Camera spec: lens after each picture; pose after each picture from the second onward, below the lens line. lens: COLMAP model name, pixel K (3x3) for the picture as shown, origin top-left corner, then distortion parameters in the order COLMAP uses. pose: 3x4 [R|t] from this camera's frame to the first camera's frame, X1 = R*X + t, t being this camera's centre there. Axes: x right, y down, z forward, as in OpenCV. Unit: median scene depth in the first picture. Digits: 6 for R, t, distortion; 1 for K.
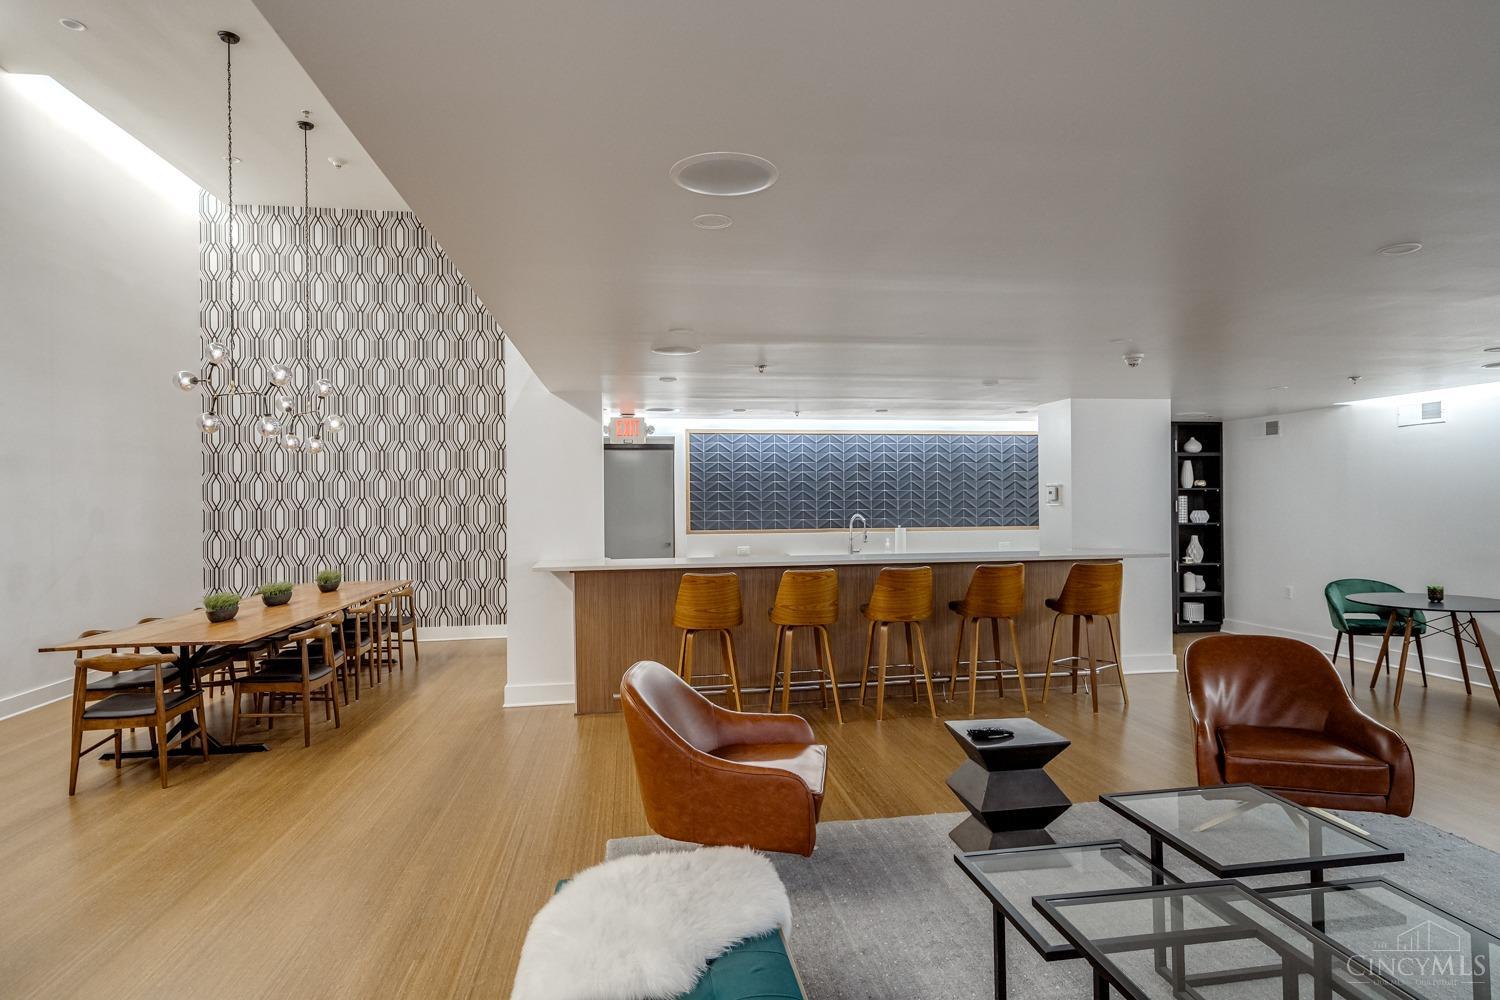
lens RADIAL K [[818.5, 0, 752.1], [0, 818.5, 493.6], [0, 0, 1]] dist [0.013035, 0.000456]
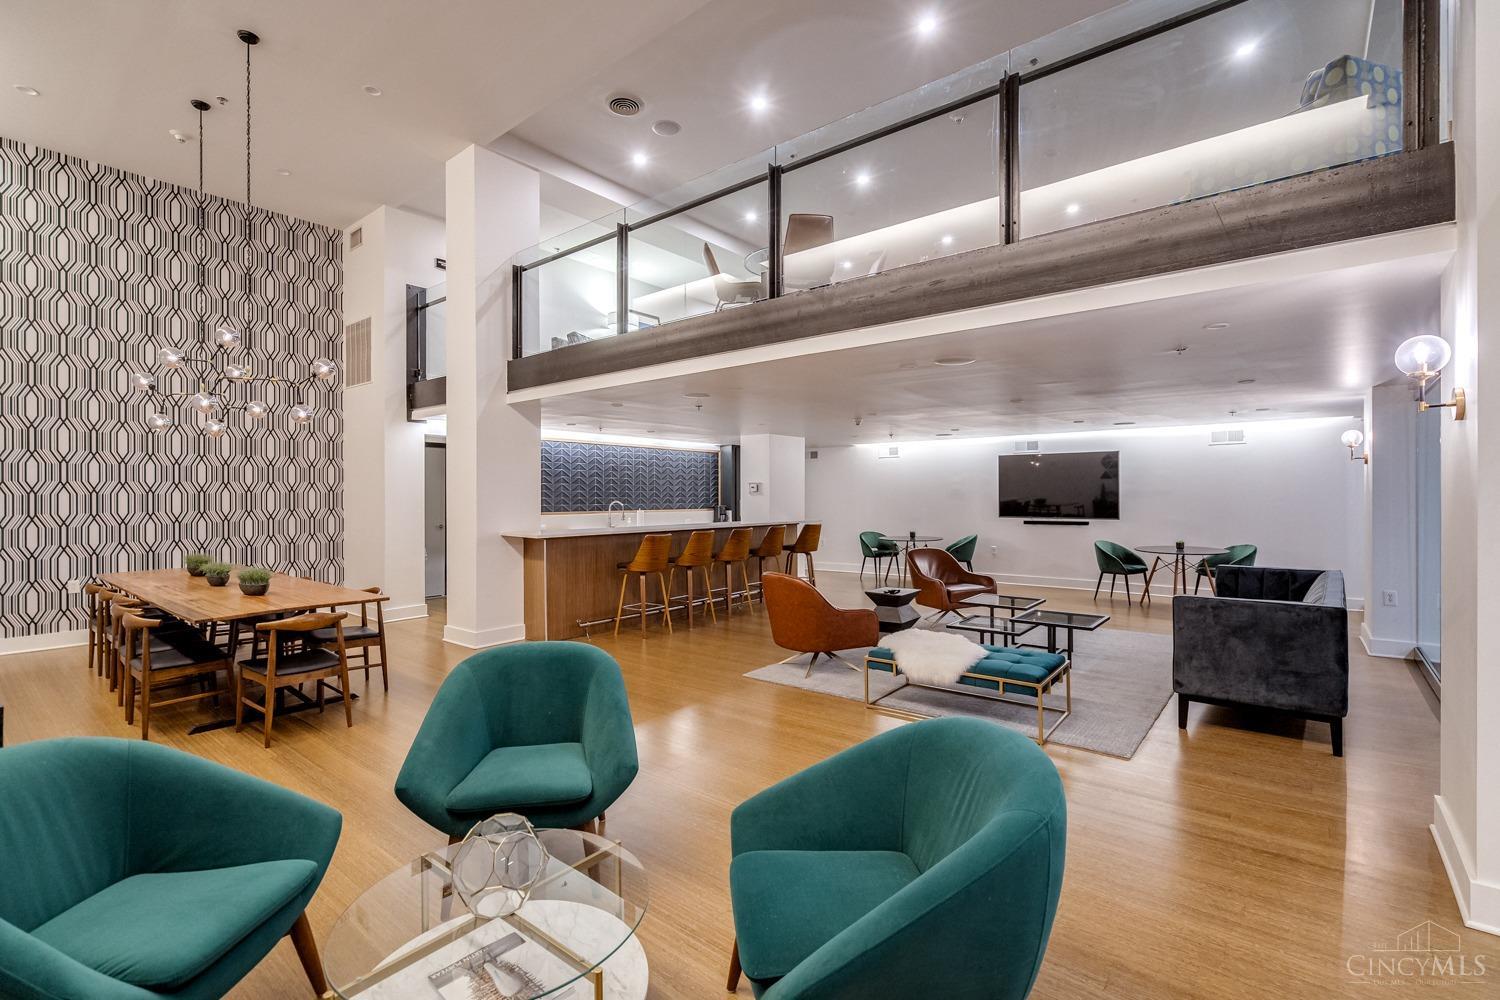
lens RADIAL K [[680.0, 0, 750.5], [0, 680.0, 496.5], [0, 0, 1]] dist [0.002579, 0.000089]
pose [[0.742284, 0.006698, 0.670052, -0.606719], [-0.010620, 0.999942, 0.001770, 0.015650], [-0.670001, -0.008429, 0.742312, -0.059578]]
